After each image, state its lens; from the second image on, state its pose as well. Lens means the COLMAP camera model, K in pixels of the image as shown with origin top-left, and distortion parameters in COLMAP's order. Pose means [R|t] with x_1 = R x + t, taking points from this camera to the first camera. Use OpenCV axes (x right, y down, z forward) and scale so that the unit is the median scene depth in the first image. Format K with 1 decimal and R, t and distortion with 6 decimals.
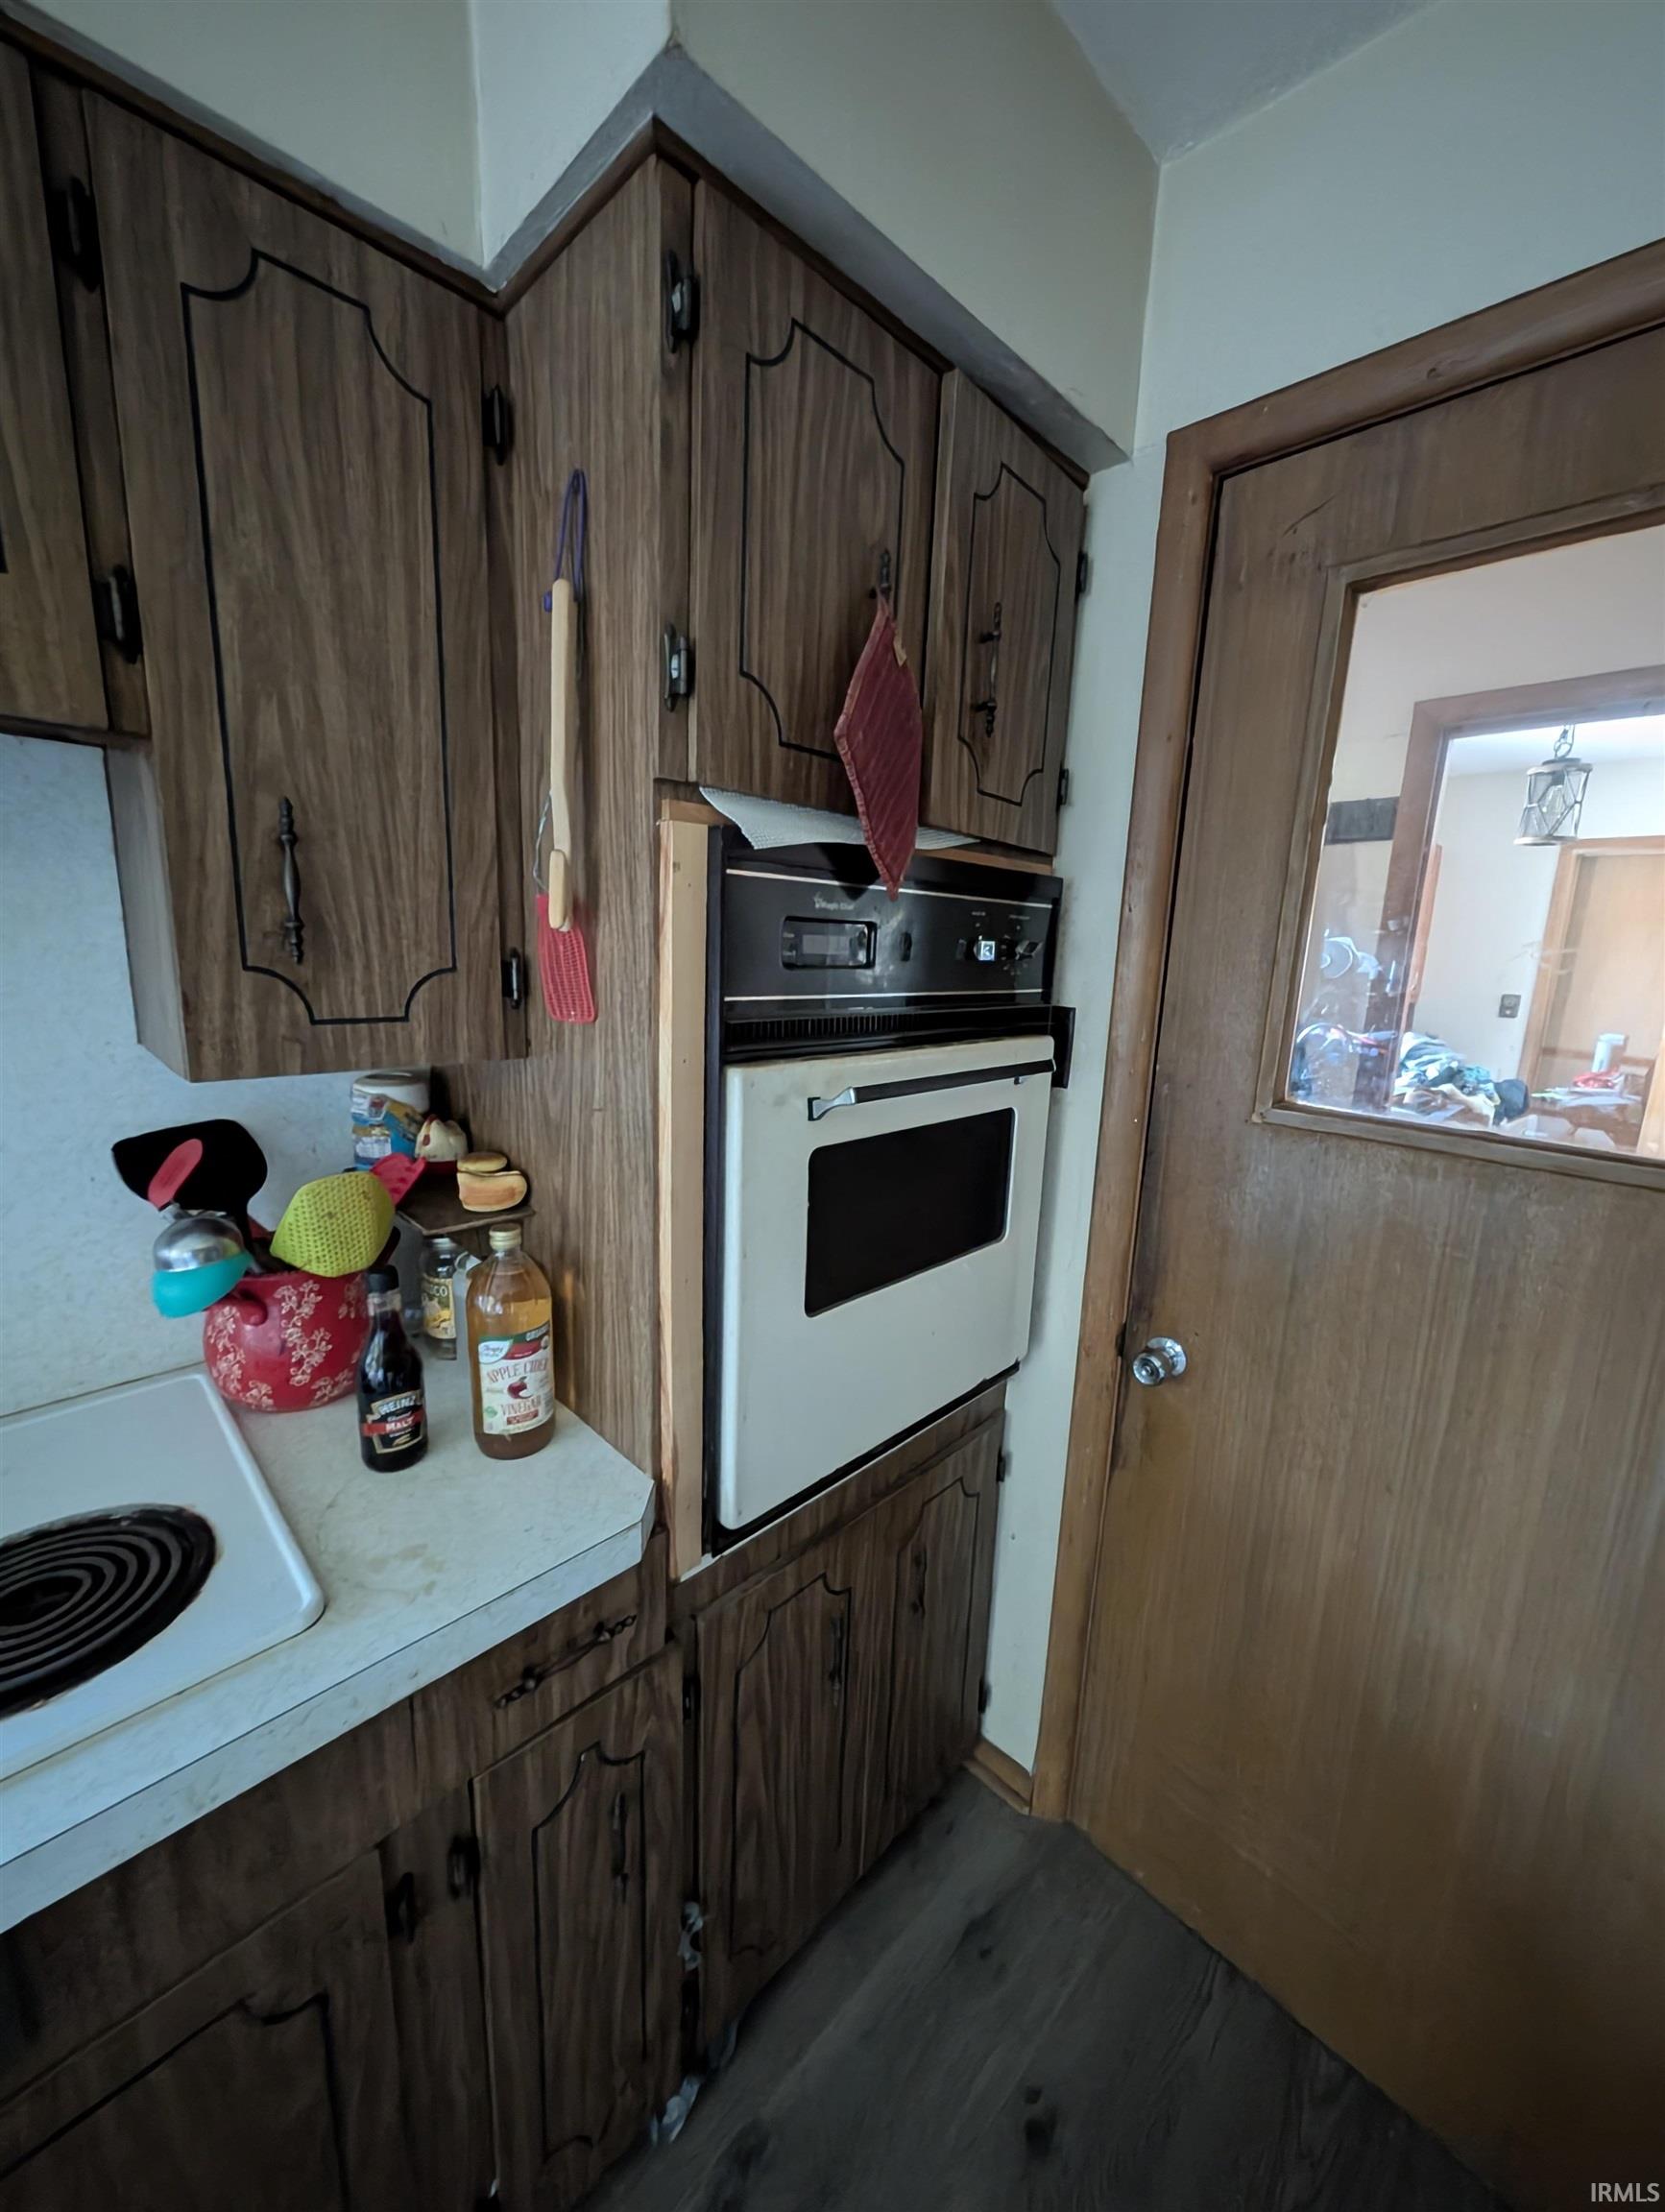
lens RADIAL K [[834.2, 0, 825.2], [0, 834.2, 1100.2], [0, 0, 1]] dist [-0.000786, 0.000067]
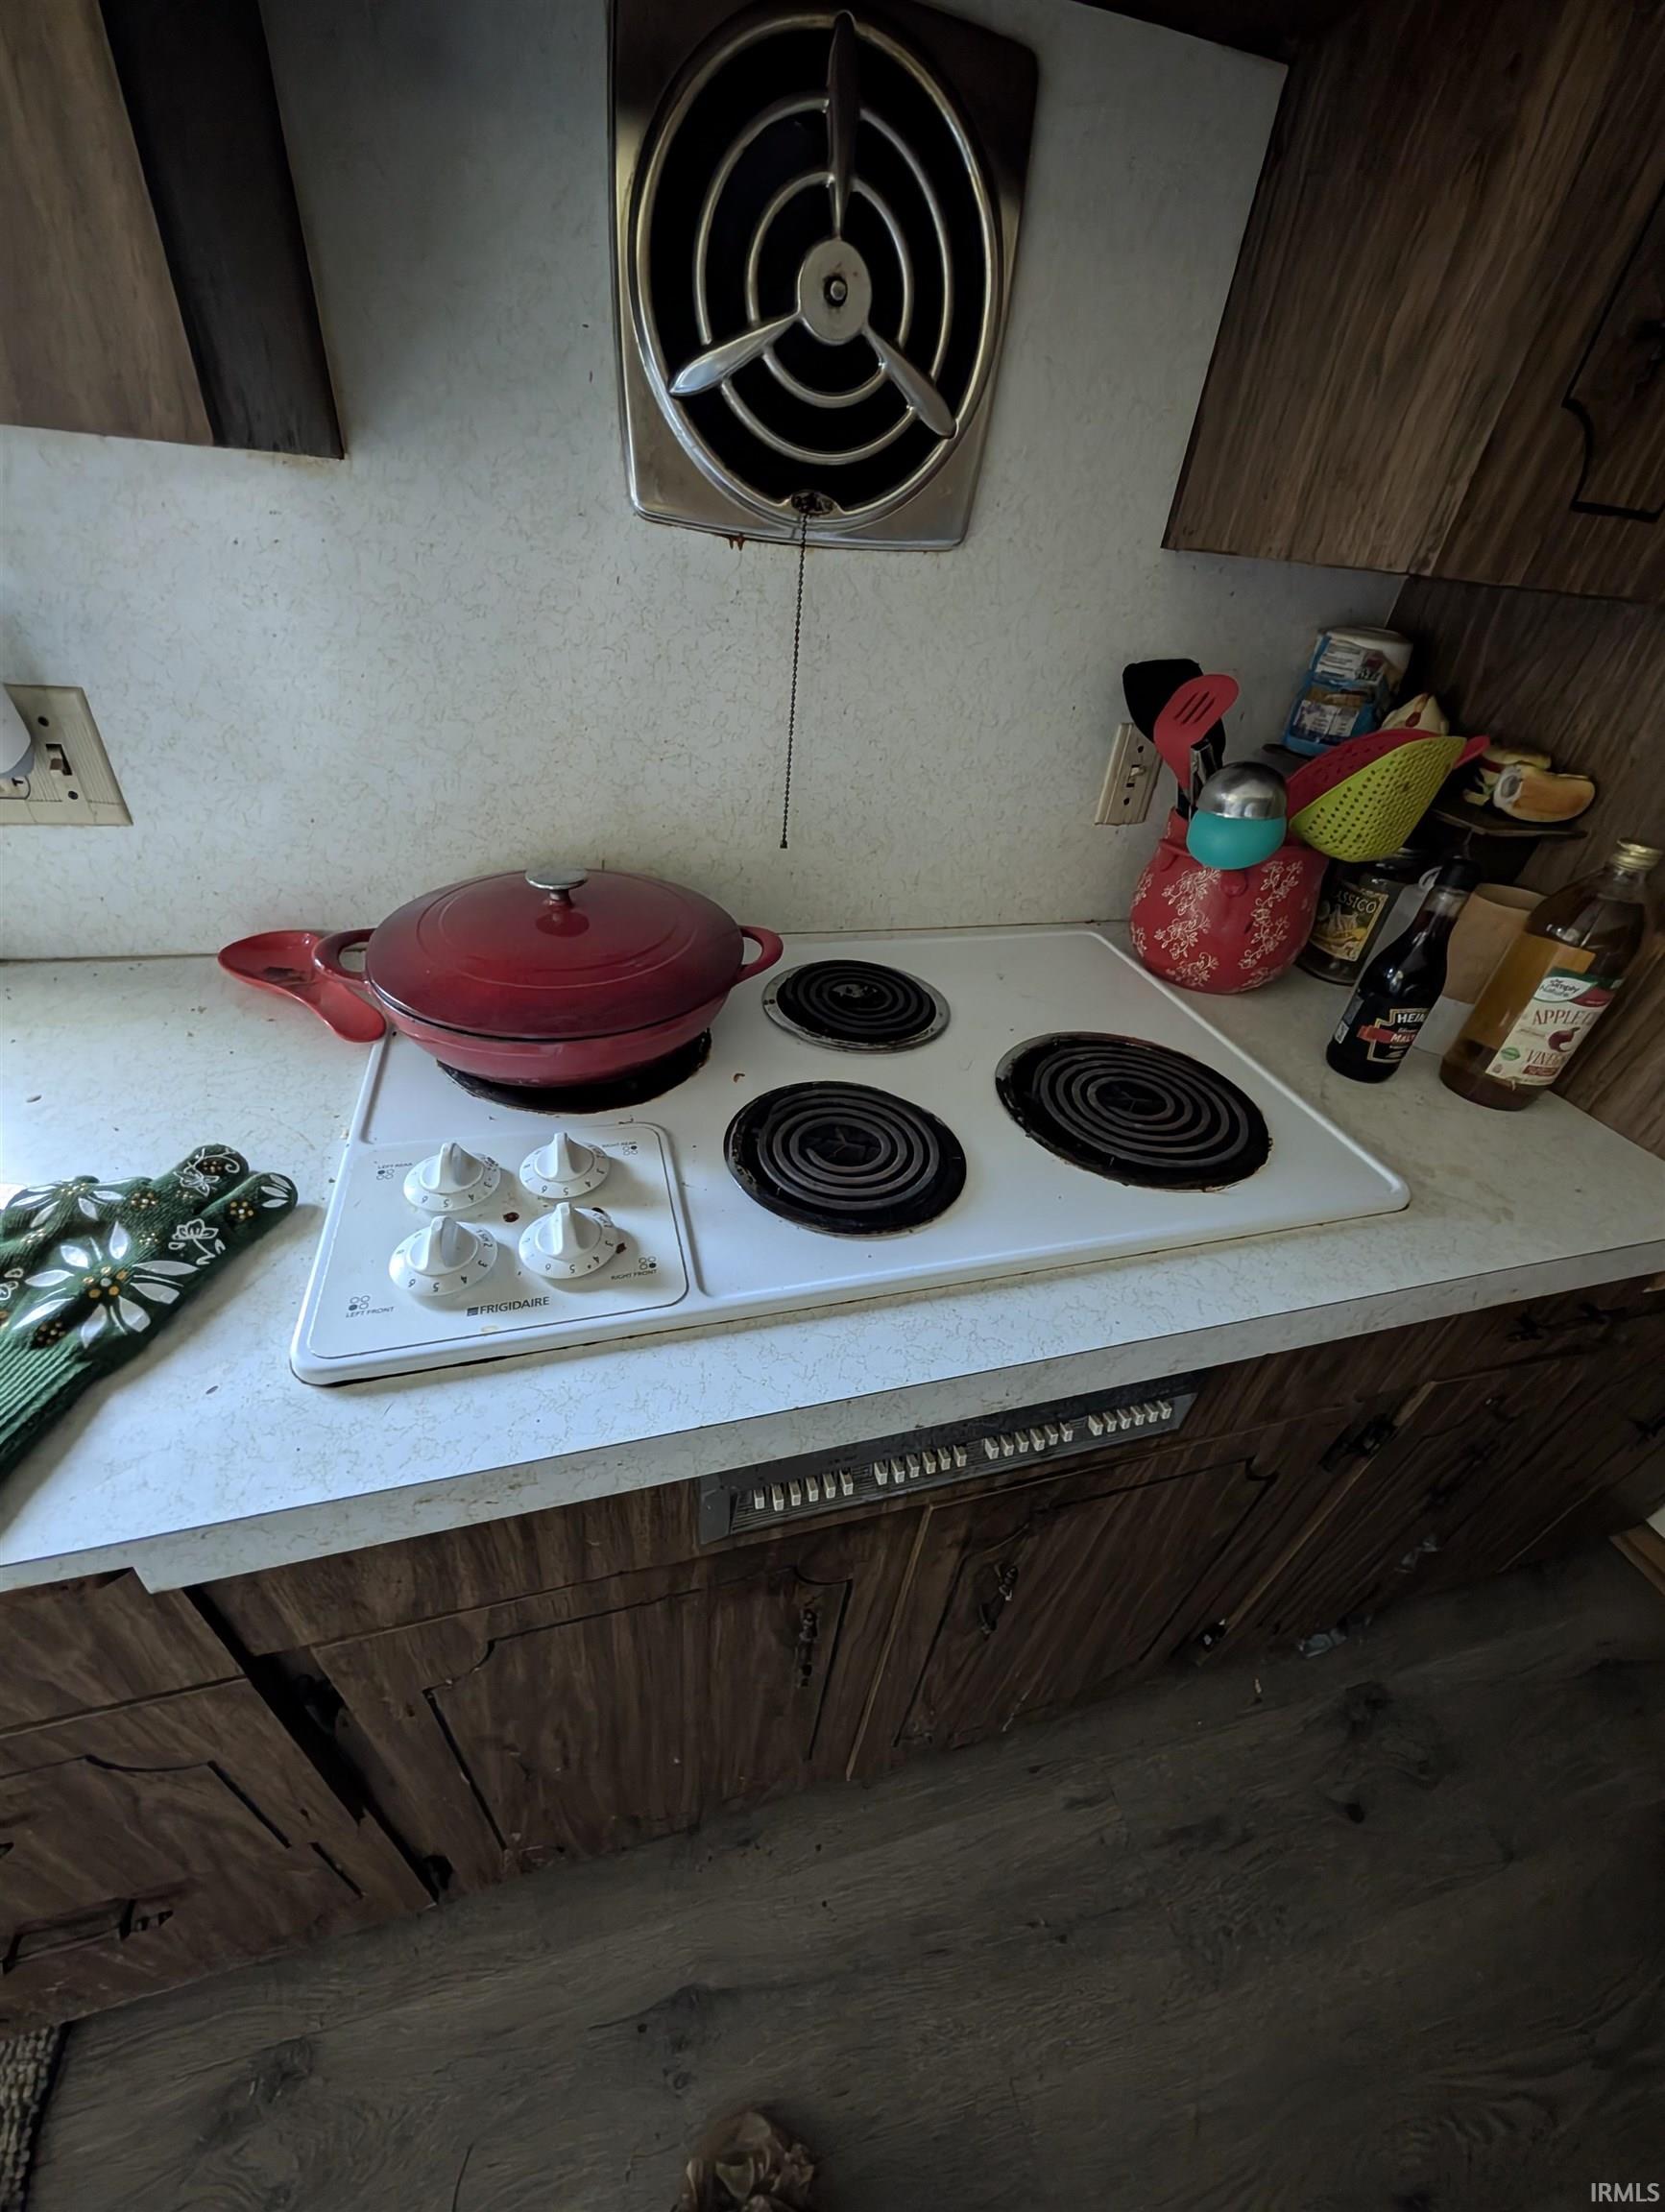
lens RADIAL K [[834.2, 0, 828.9], [0, 834.2, 1100.9], [0, 0, 1]] dist [-0.000786, 0.000067]
pose [[0.870443, 0.318330, -0.375493, -0.600820], [-0.149206, 0.897506, 0.414995, 0.140821], [0.469112, -0.305204, 0.828725, -0.073738]]
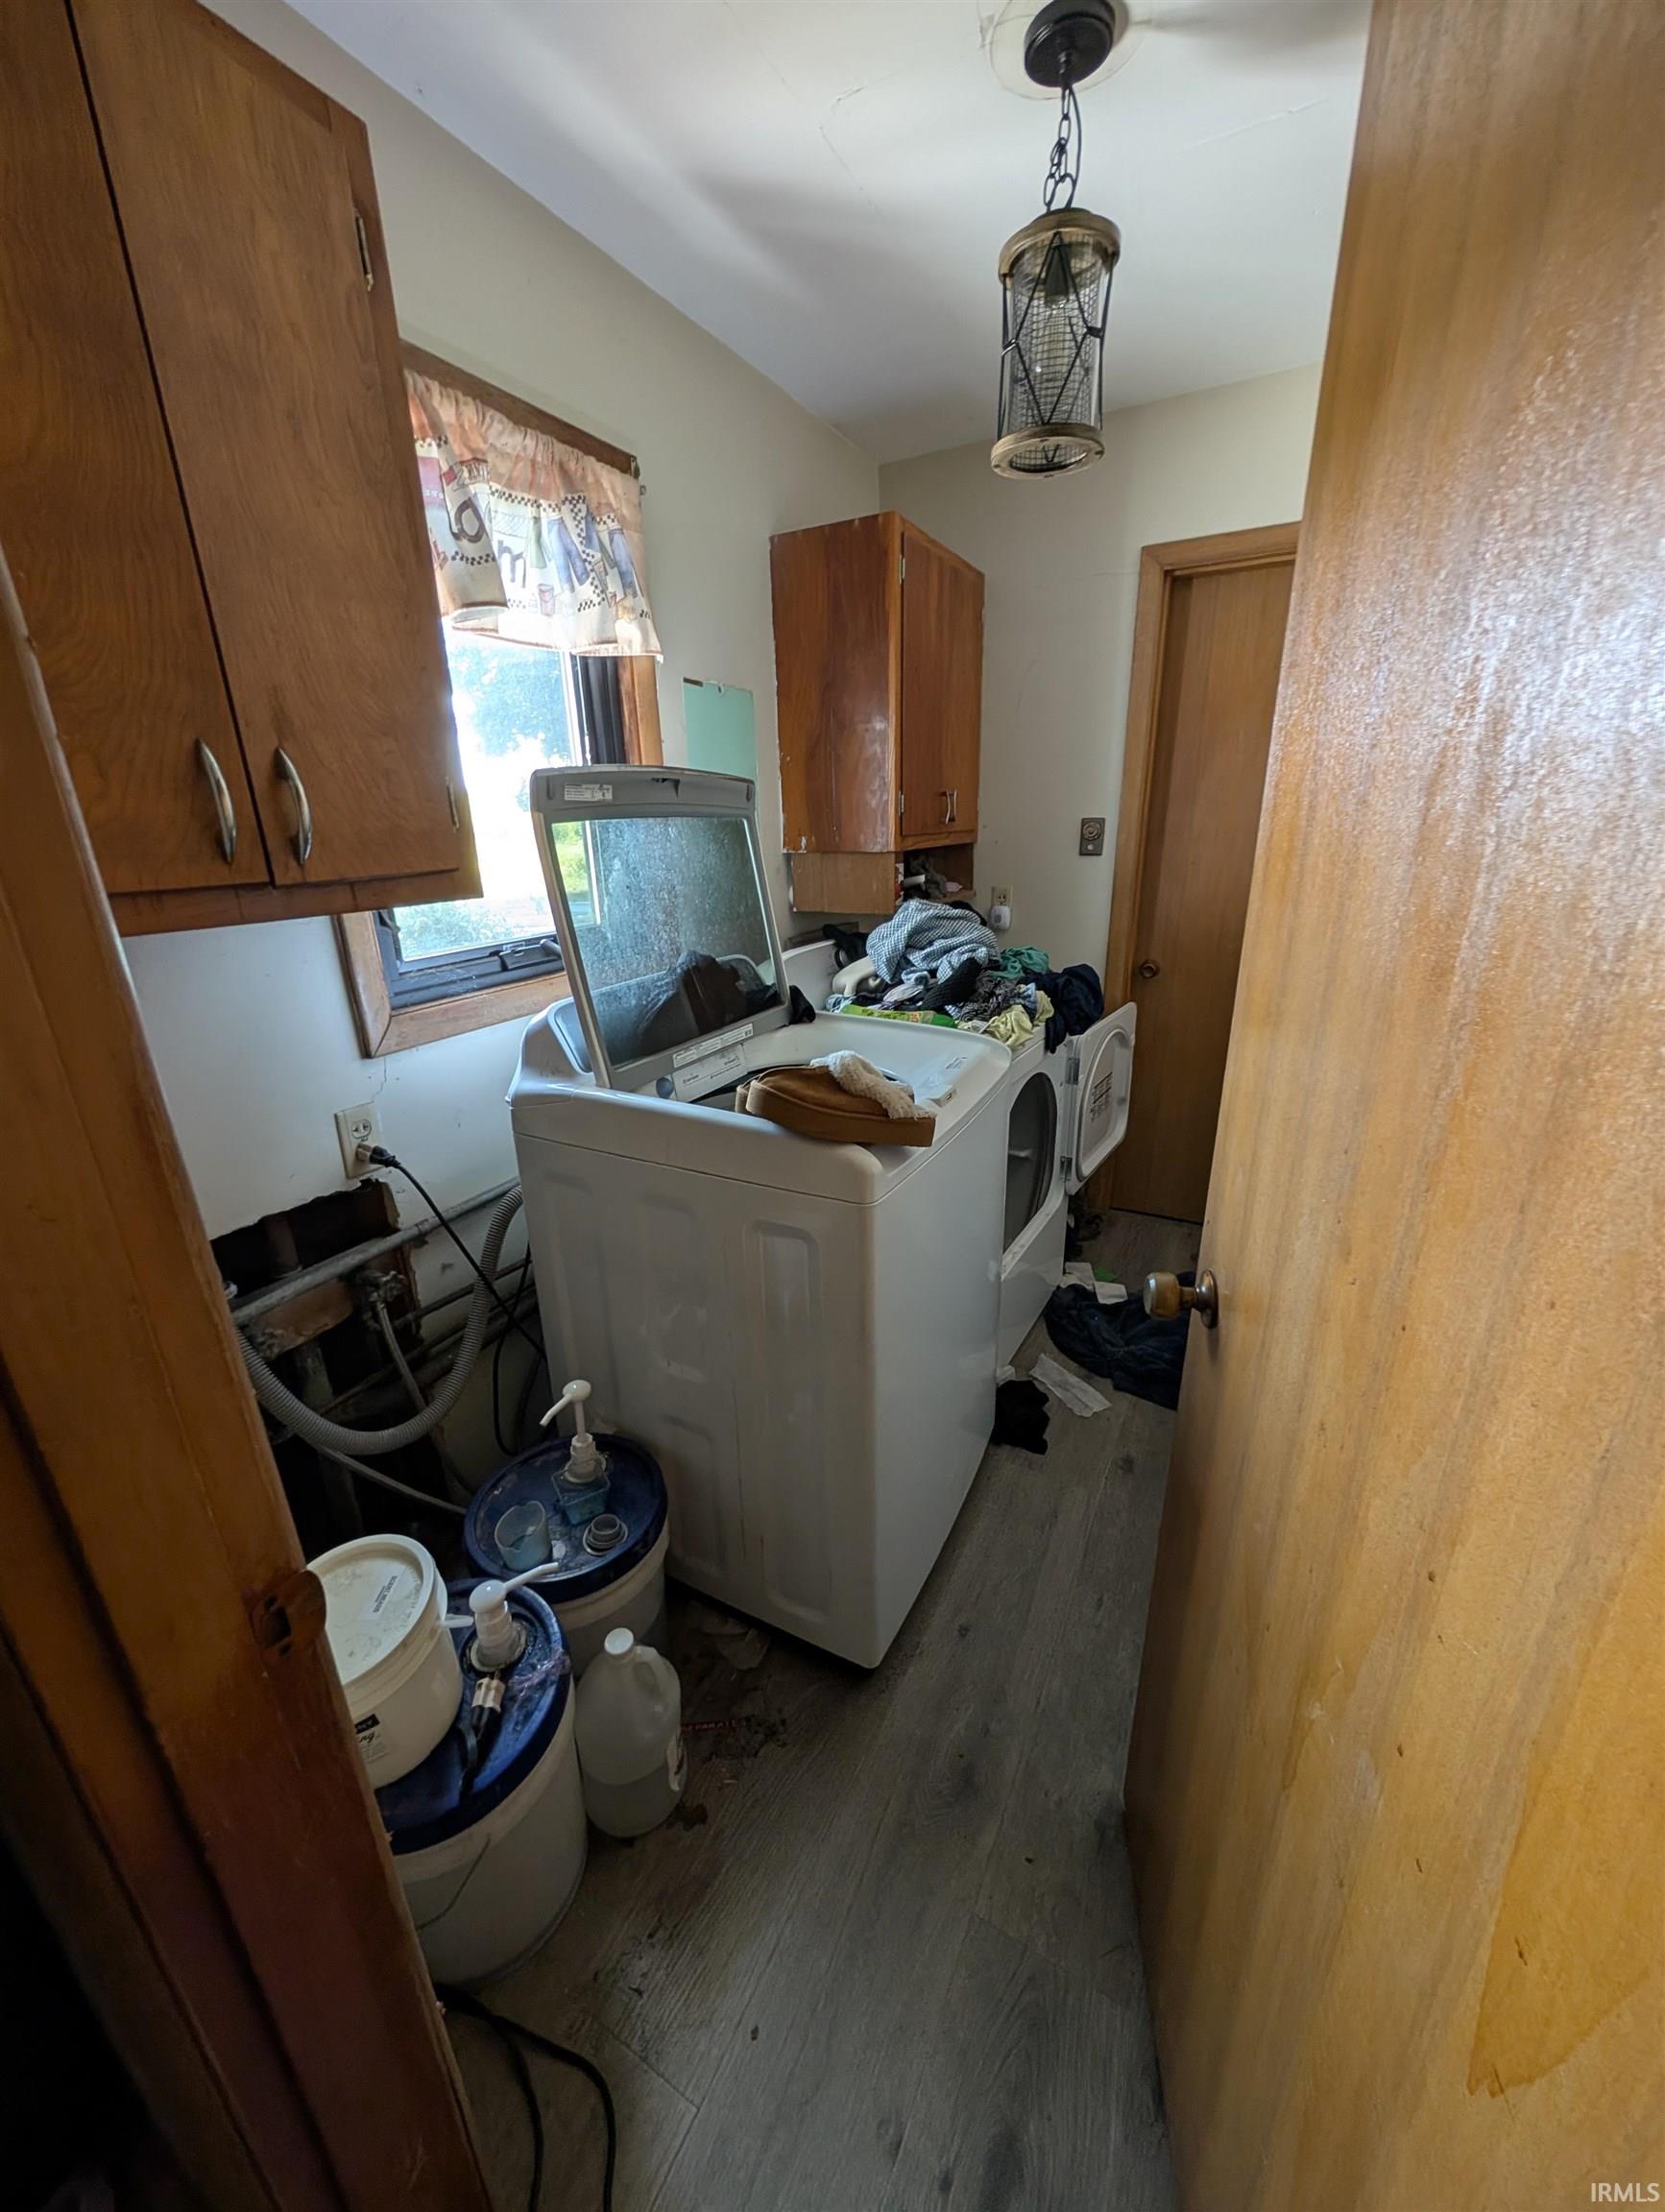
lens RADIAL K [[834.2, 0, 824.0], [0, 834.2, 1101.7], [0, 0, 1]] dist [-0.000786, 0.000067]
pose [[0.956993, -0.152066, 0.247063, 0.719976], [0.113166, 0.979825, 0.164730, -0.070492], [-0.267128, -0.129687, 0.954895, 0.689970]]
